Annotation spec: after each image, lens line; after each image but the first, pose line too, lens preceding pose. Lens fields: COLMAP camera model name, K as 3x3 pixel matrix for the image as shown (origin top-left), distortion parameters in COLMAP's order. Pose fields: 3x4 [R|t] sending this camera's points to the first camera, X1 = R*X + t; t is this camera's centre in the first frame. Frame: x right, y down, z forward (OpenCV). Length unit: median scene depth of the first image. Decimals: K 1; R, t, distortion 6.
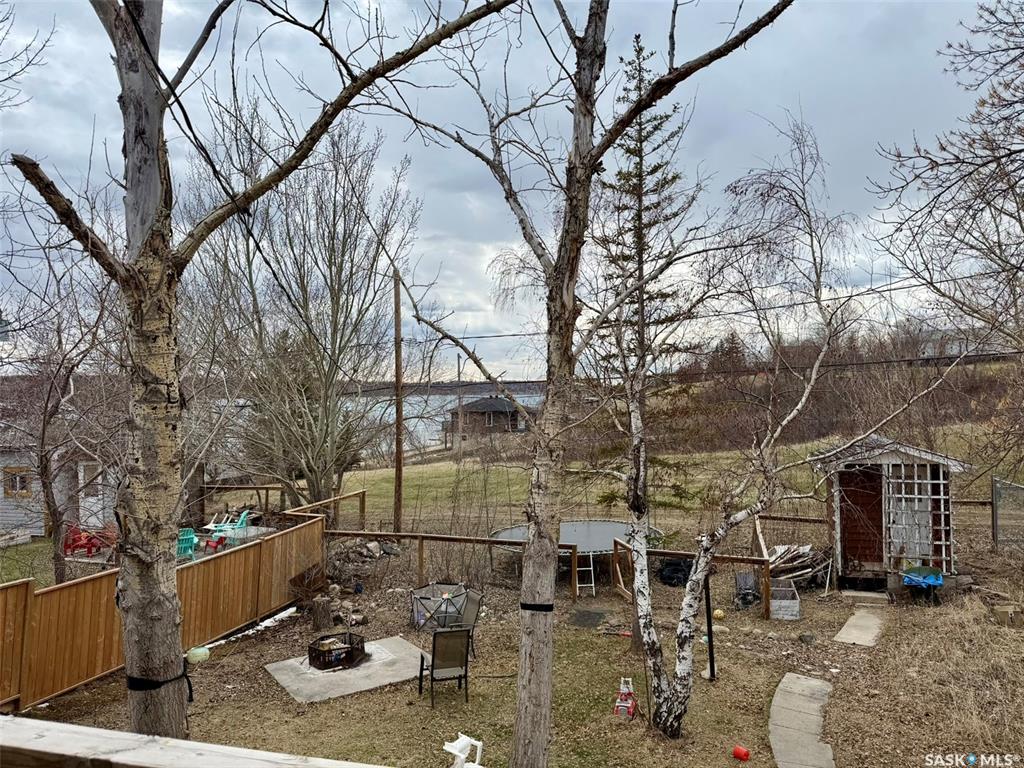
lens RADIAL K [[730.5, 0, 519.9], [0, 730.5, 382.5], [0, 0, 1]] dist [0.071171, -0.083457]
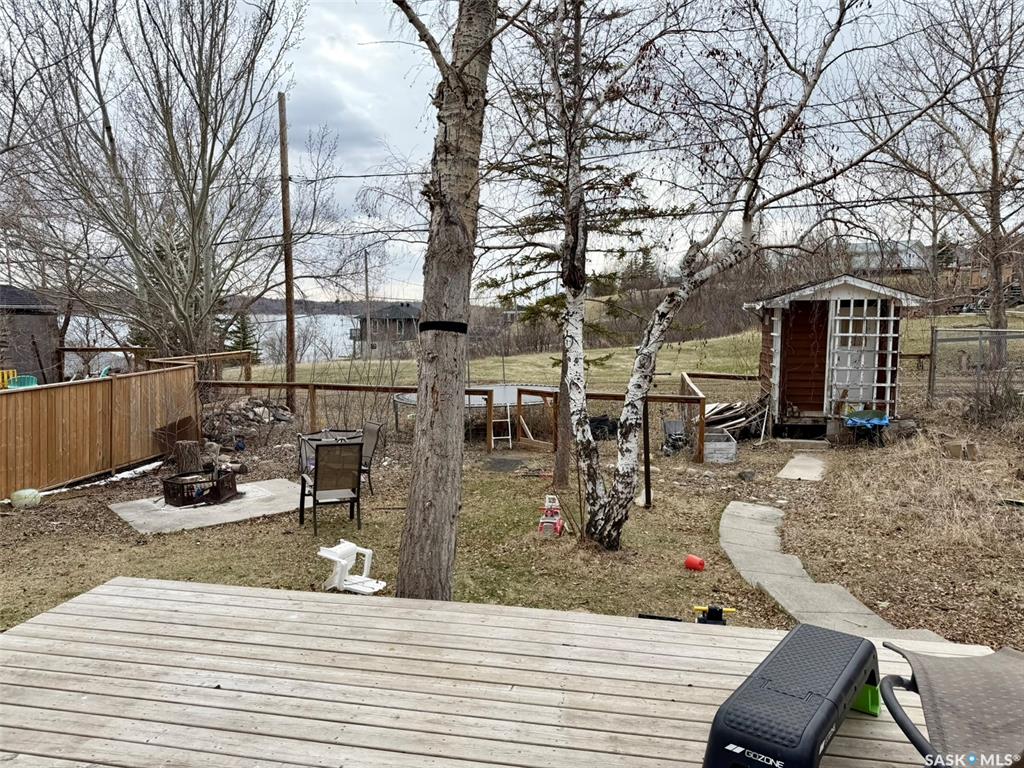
lens RADIAL K [[714.6, 0, 498.5], [0, 714.6, 393.6], [0, 0, 1]] dist [0.160986, -0.284092]
pose [[0.995818, 0.003084, 0.091309, 0.007855], [-0.013105, 0.993916, 0.109355, 0.170656], [-0.090417, -0.110094, 0.989800, 0.184268]]
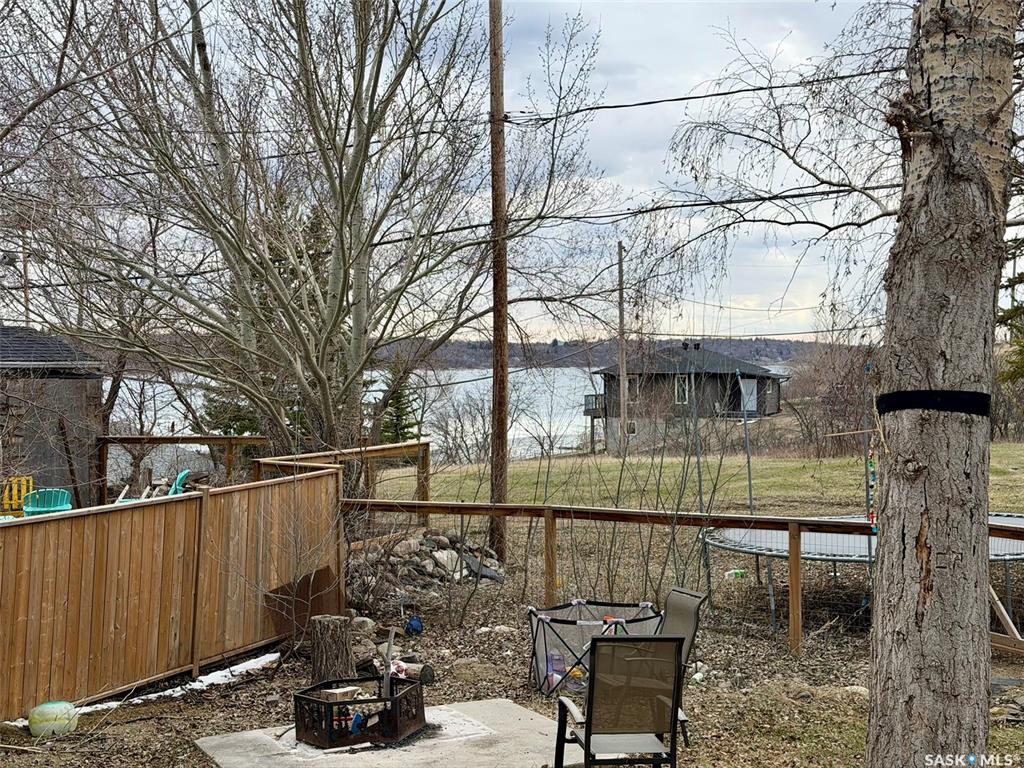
lens RADIAL K [[1418.4, 0, 512.0], [0, 1418.4, 384.0], [0, 0, 1]] dist [0.252655, -0.617151]
pose [[0.987830, 0.002512, -0.155518, -0.035356], [-0.000220, 0.999891, 0.014756, 0.167774], [0.155538, -0.014542, 0.987723, 0.208790]]
